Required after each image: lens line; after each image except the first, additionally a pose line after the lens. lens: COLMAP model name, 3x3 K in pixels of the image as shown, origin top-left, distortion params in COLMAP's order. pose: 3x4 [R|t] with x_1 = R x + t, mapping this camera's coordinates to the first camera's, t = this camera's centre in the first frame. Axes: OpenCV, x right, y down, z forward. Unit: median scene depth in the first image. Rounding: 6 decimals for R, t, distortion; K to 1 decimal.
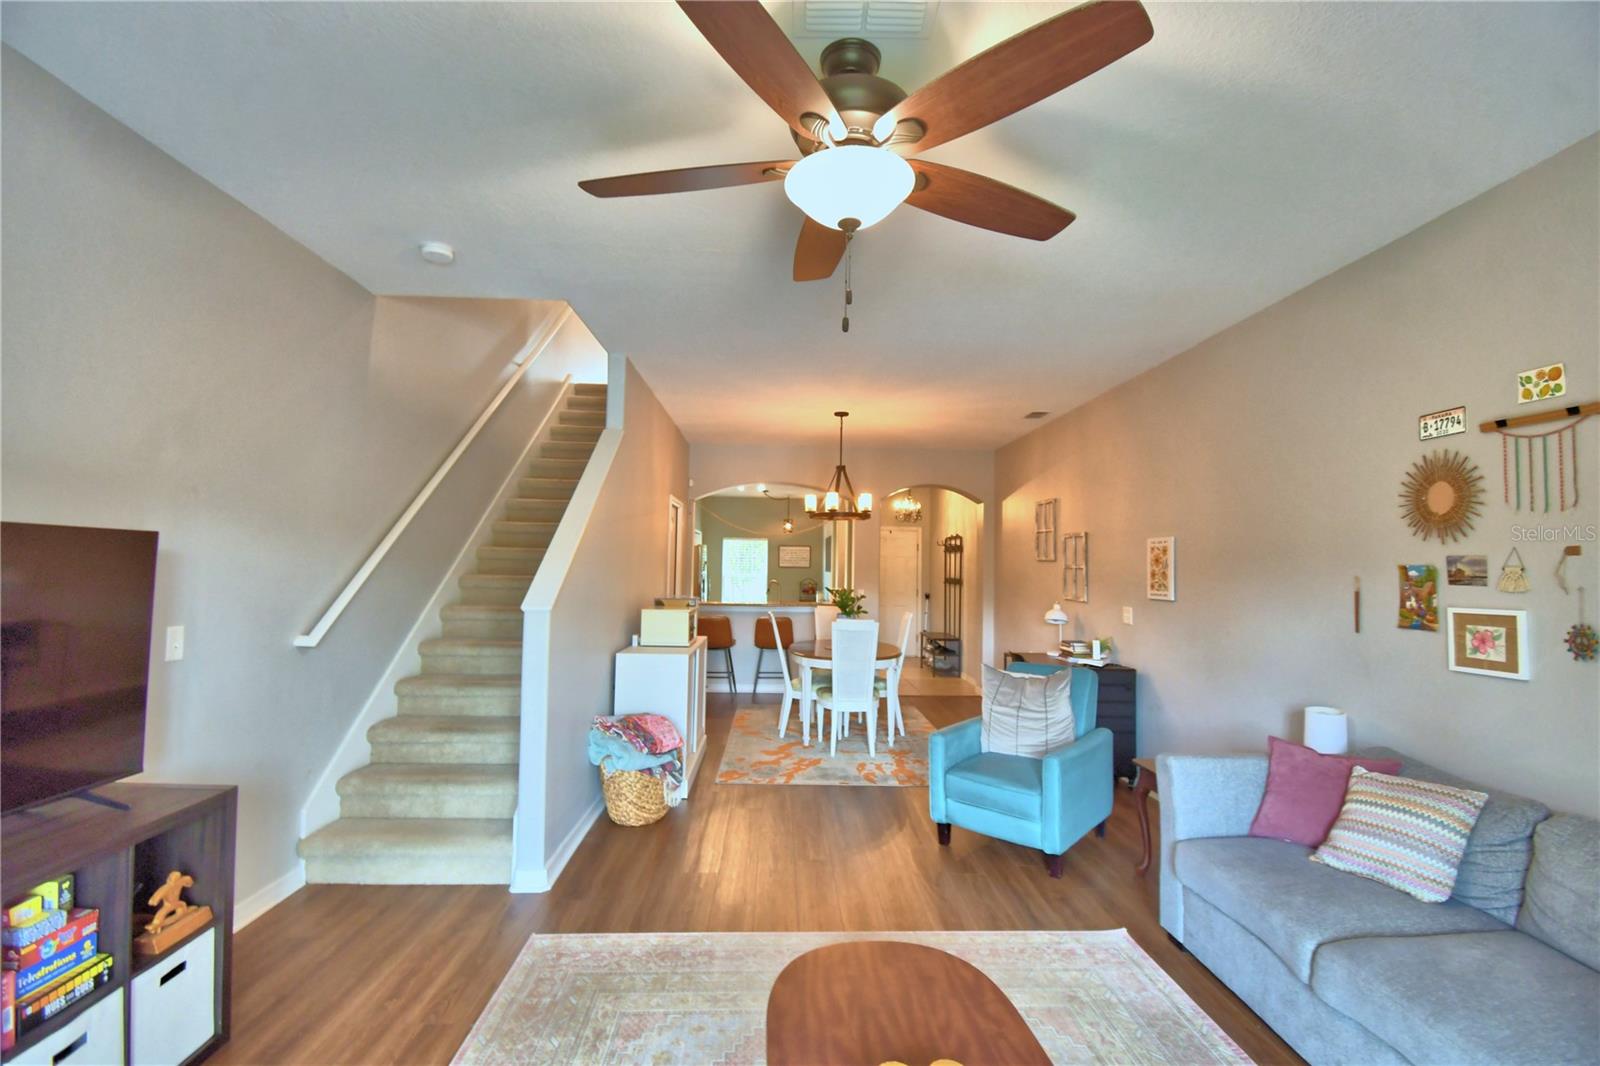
lens RADIAL K [[717.0, 0, 796.4], [0, 717.0, 535.3], [0, 0, 1]] dist [0.023477, -0.026824]
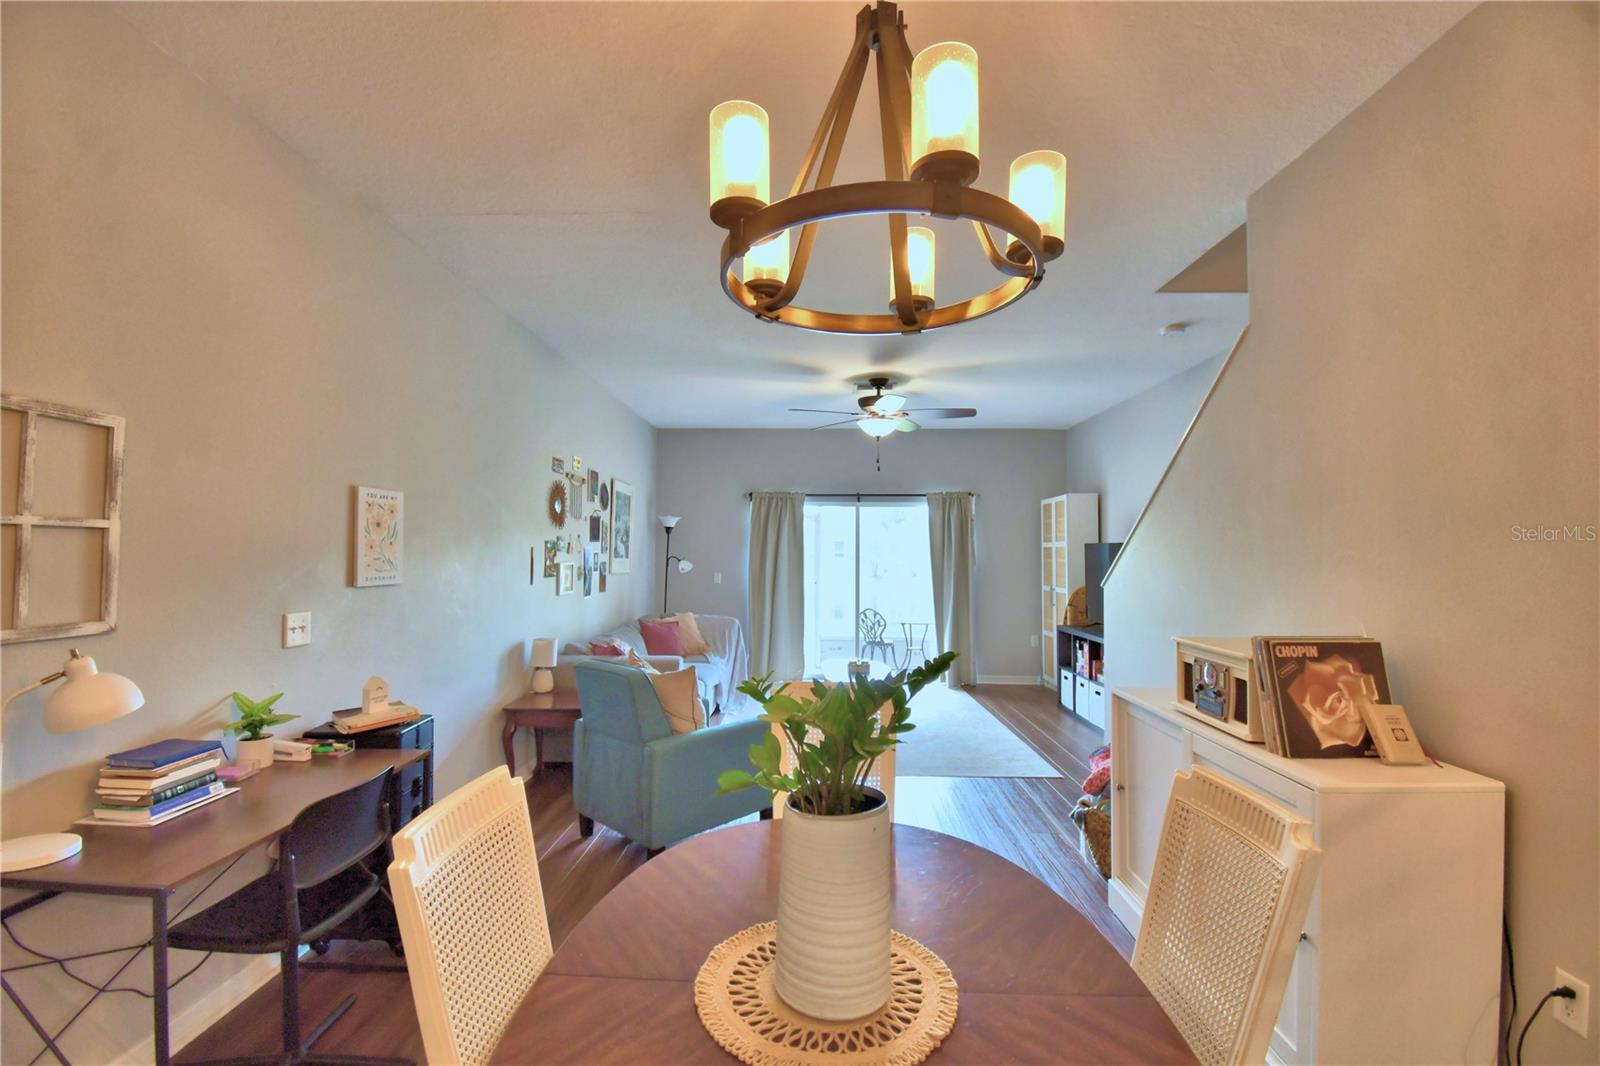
lens RADIAL K [[699.4, 0, 795.0], [0, 699.4, 535.4], [0, 0, 1]] dist [0.023241, -0.027980]
pose [[-0.997931, -0.020972, 0.060777, 0.134966], [-0.025036, 0.997446, -0.066893, 0.108244], [-0.059219, -0.068276, -0.995907, 2.249906]]
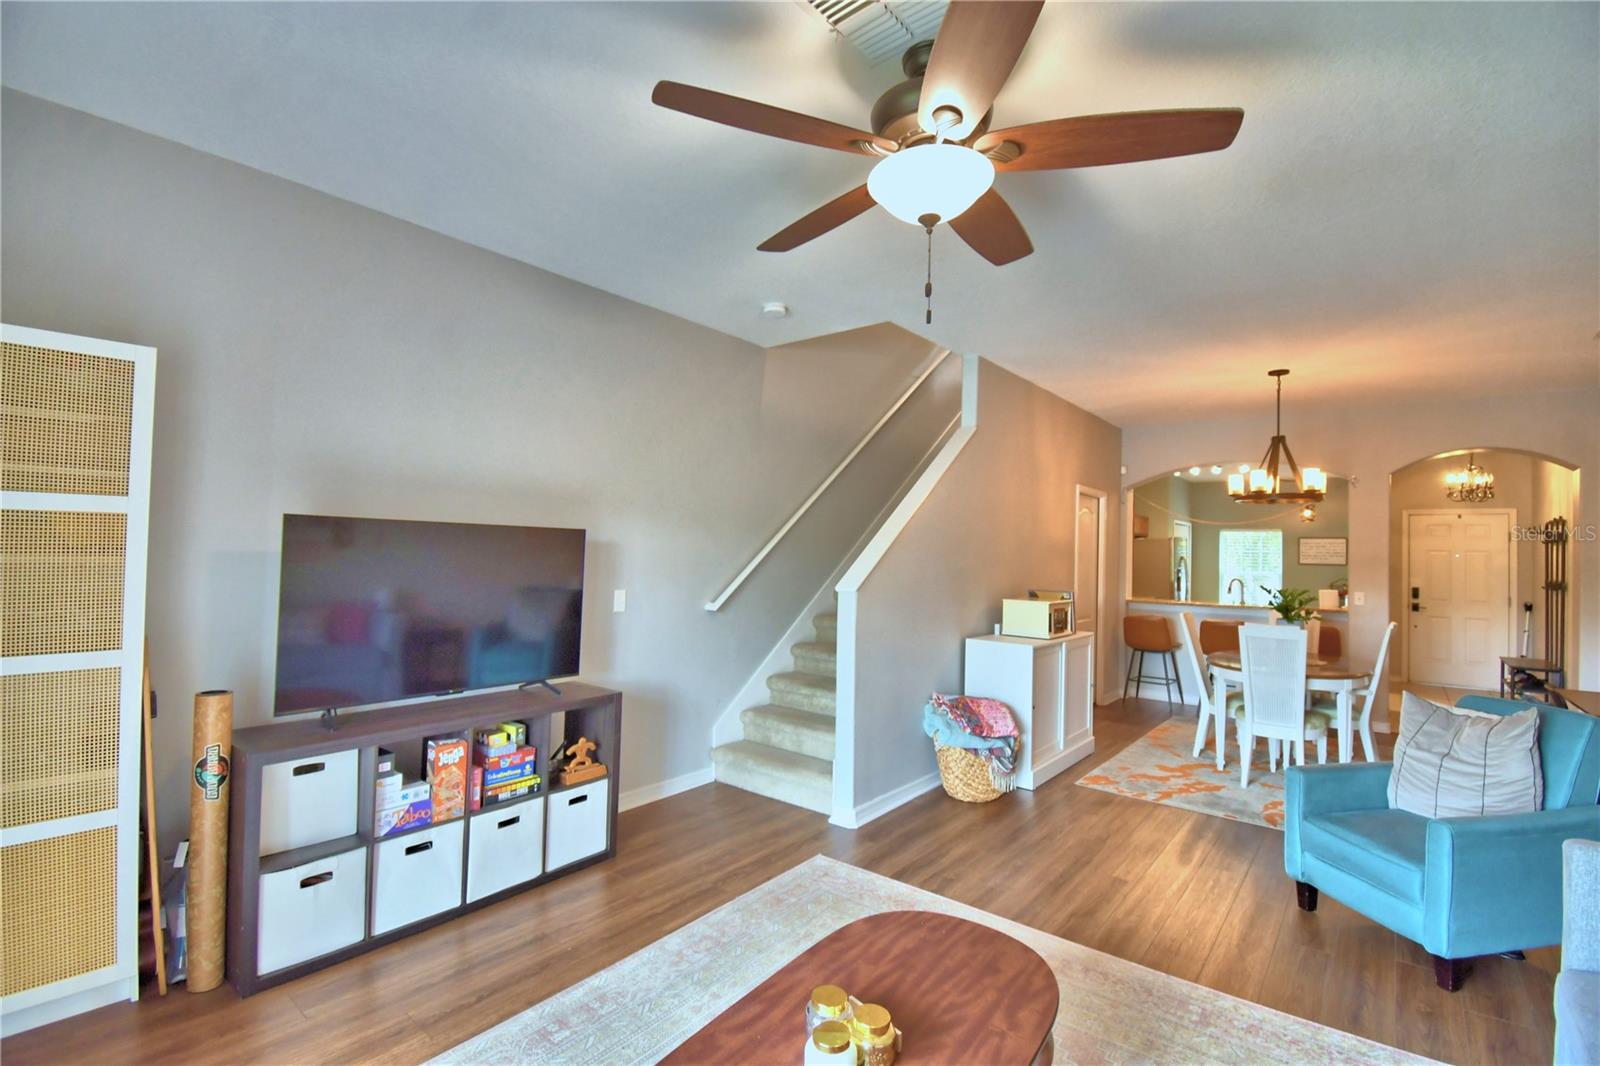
lens RADIAL K [[717.0, 0, 796.4], [0, 717.0, 535.3], [0, 0, 1]] dist [0.023477, -0.026824]
pose [[0.755480, -0.014548, -0.655011, 0.347235], [0.017817, 0.999840, -0.001658, 0.012399], [0.654930, -0.010417, 0.755618, 0.050113]]
